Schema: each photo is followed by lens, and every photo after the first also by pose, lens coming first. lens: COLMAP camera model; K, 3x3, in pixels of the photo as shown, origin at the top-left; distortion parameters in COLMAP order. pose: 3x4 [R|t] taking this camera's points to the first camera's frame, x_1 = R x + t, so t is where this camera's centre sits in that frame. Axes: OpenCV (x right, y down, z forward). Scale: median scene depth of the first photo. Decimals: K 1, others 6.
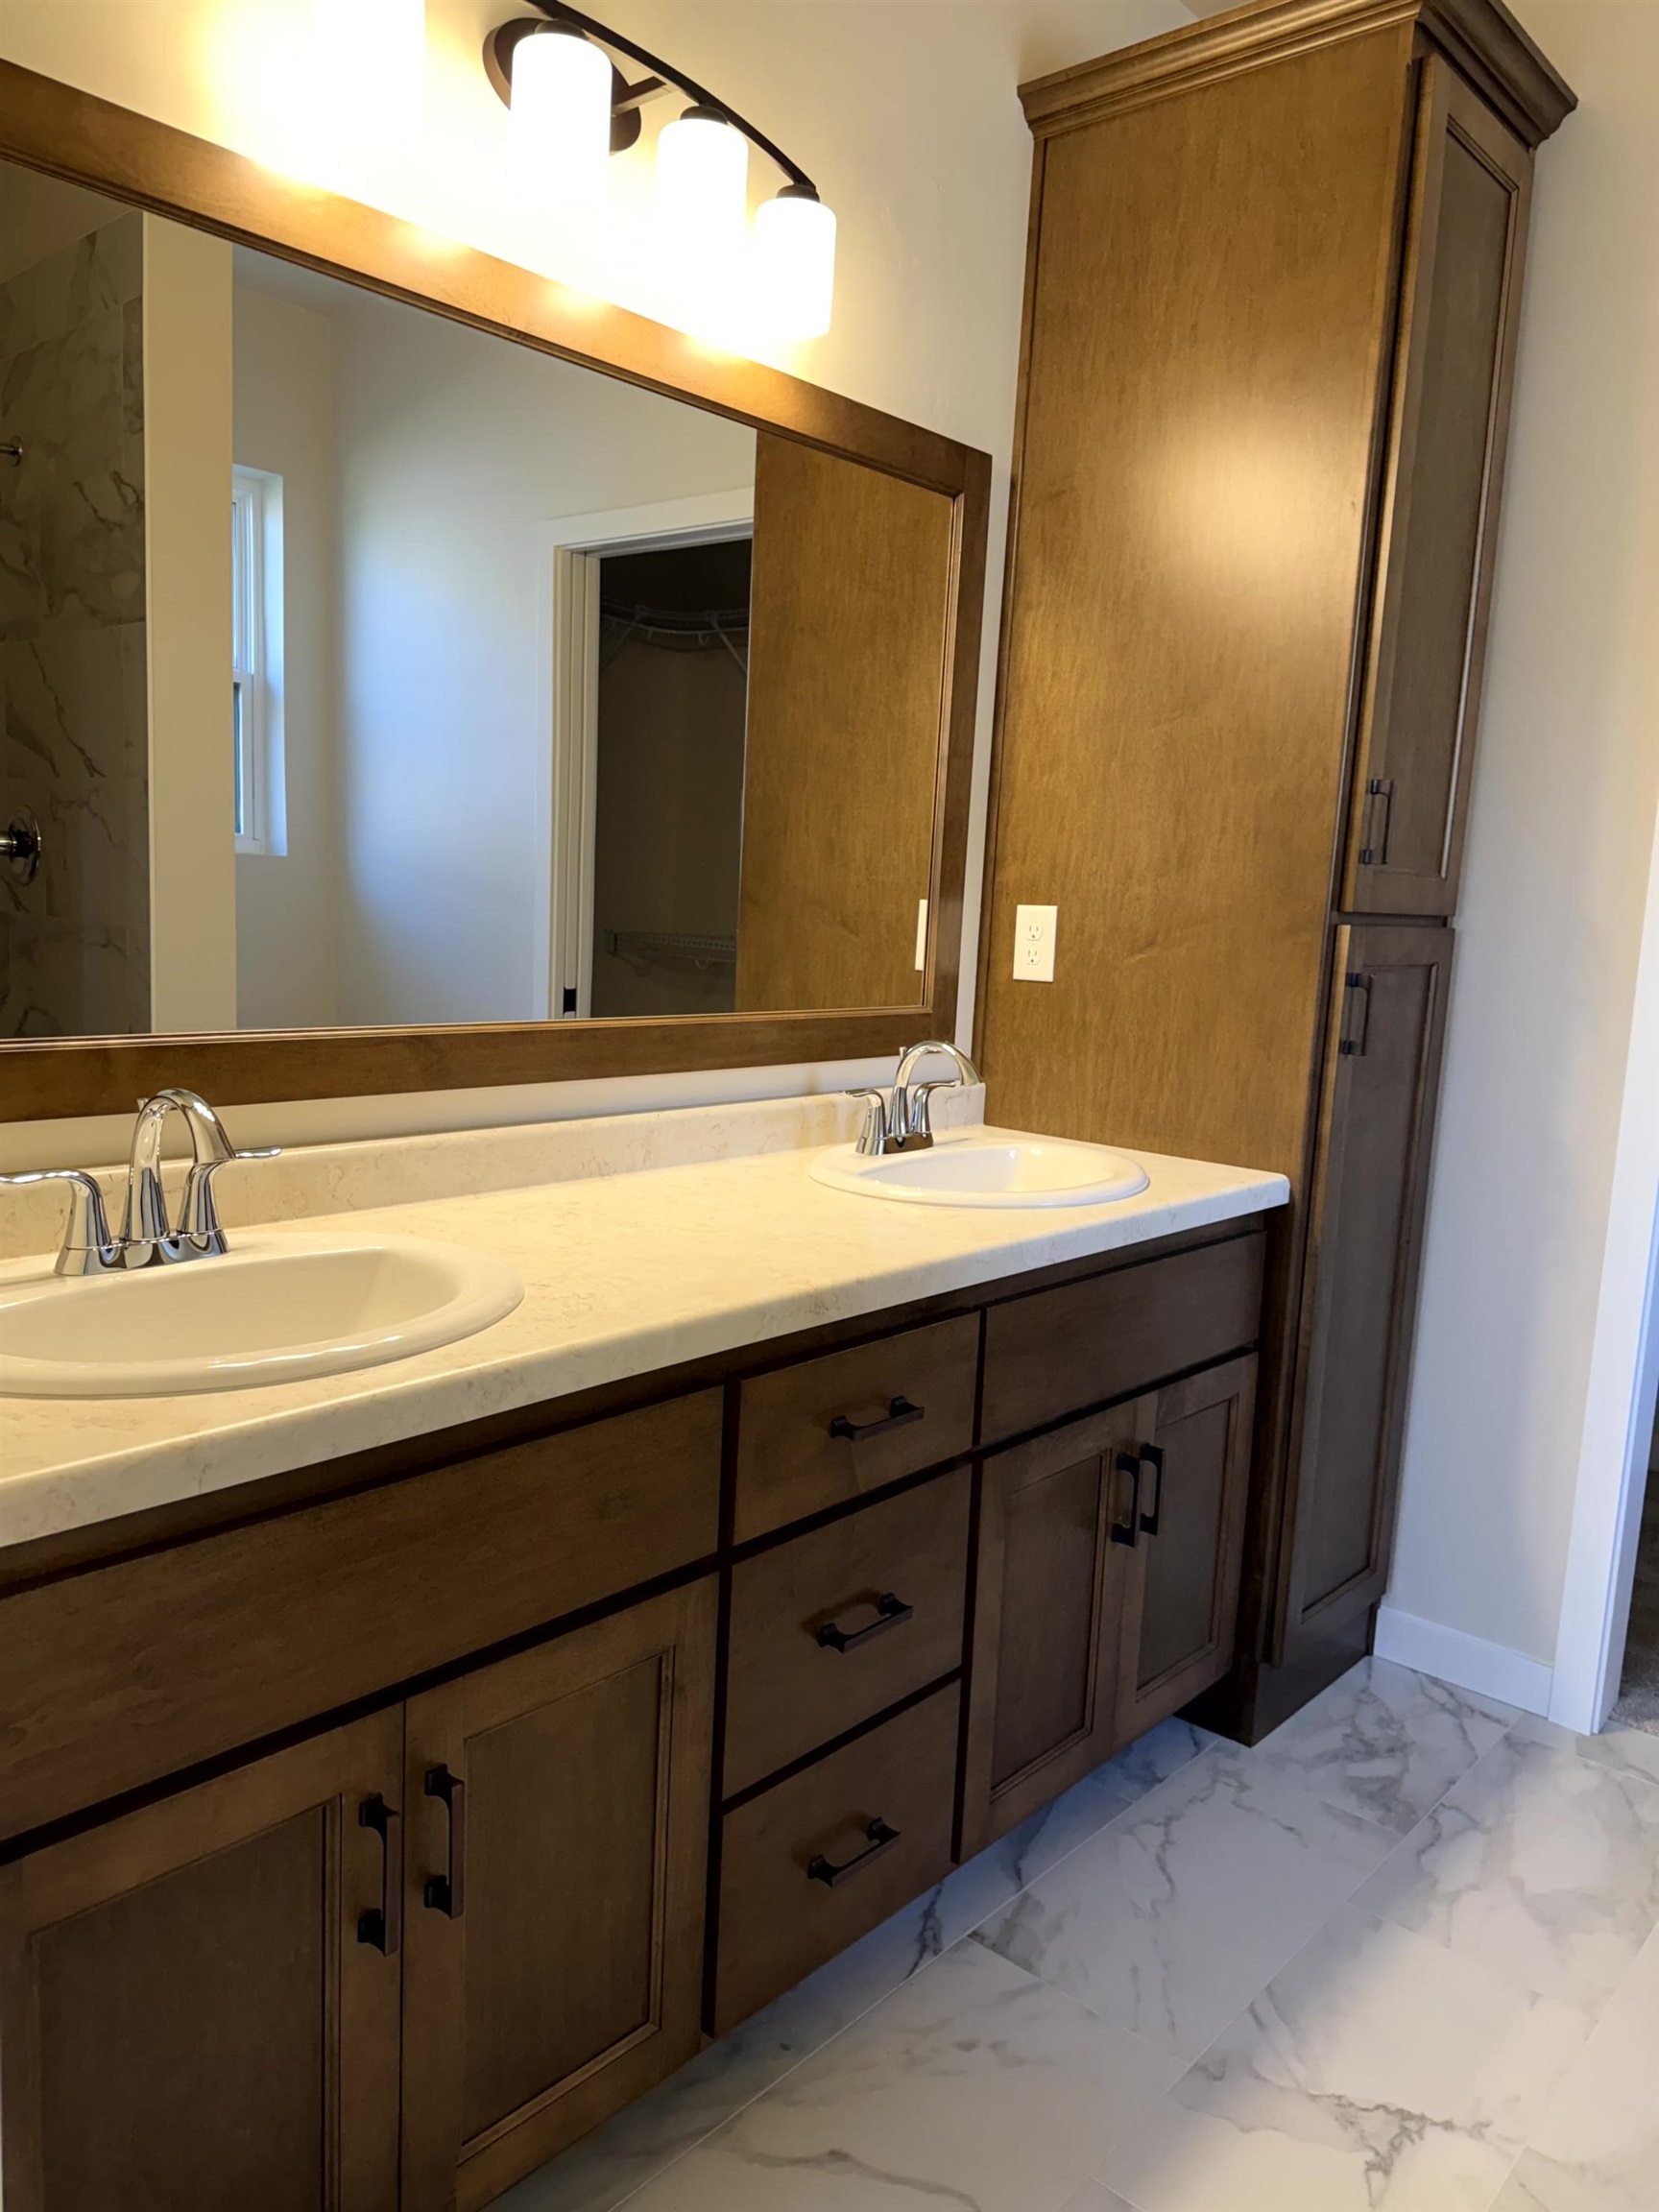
lens RADIAL K [[1546.6, 0, 864.1], [0, 1546.6, 1118.8], [0, 0, 1]] dist [0.032984, -0.033393]
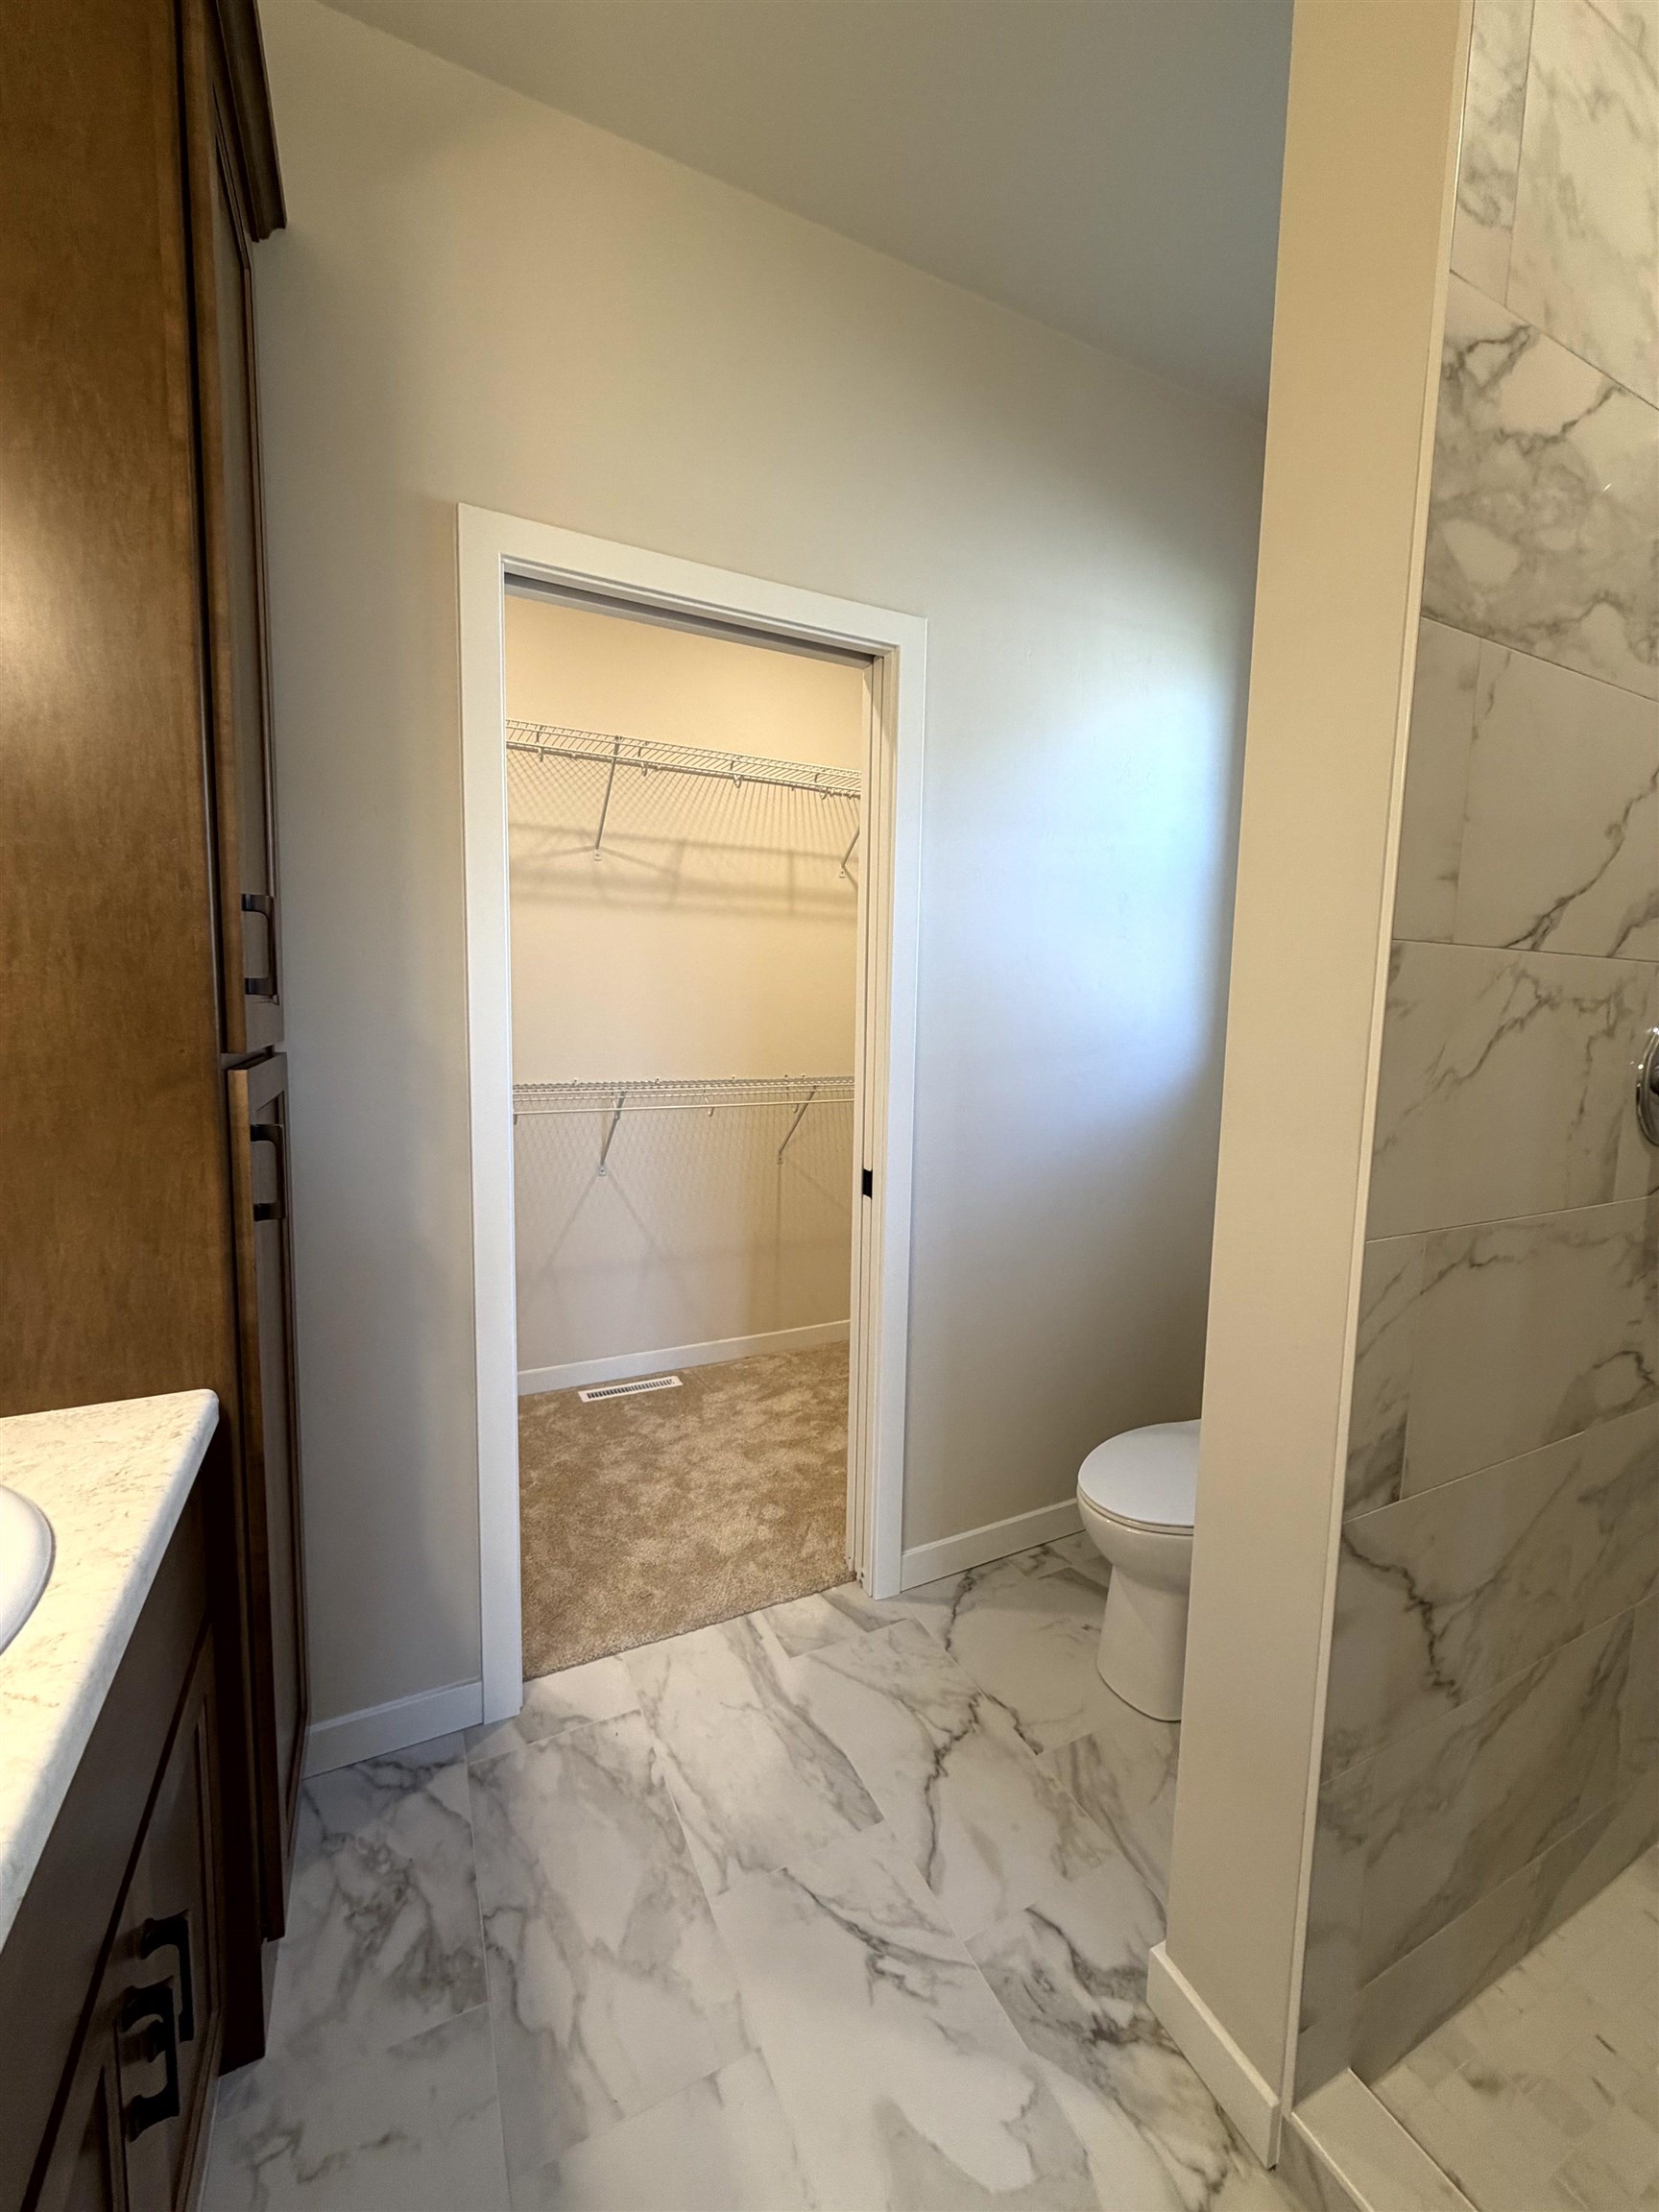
lens RADIAL K [[882.1, 0, 826.6], [0, 882.1, 1096.0], [0, 0, 1]] dist [-0.001464, 0.000522]
pose [[0.391582, -0.132183, 0.910599, 0.005808], [0.117959, 0.988674, 0.092790, -0.116433], [-0.912551, 0.071079, 0.402739, 0.524870]]
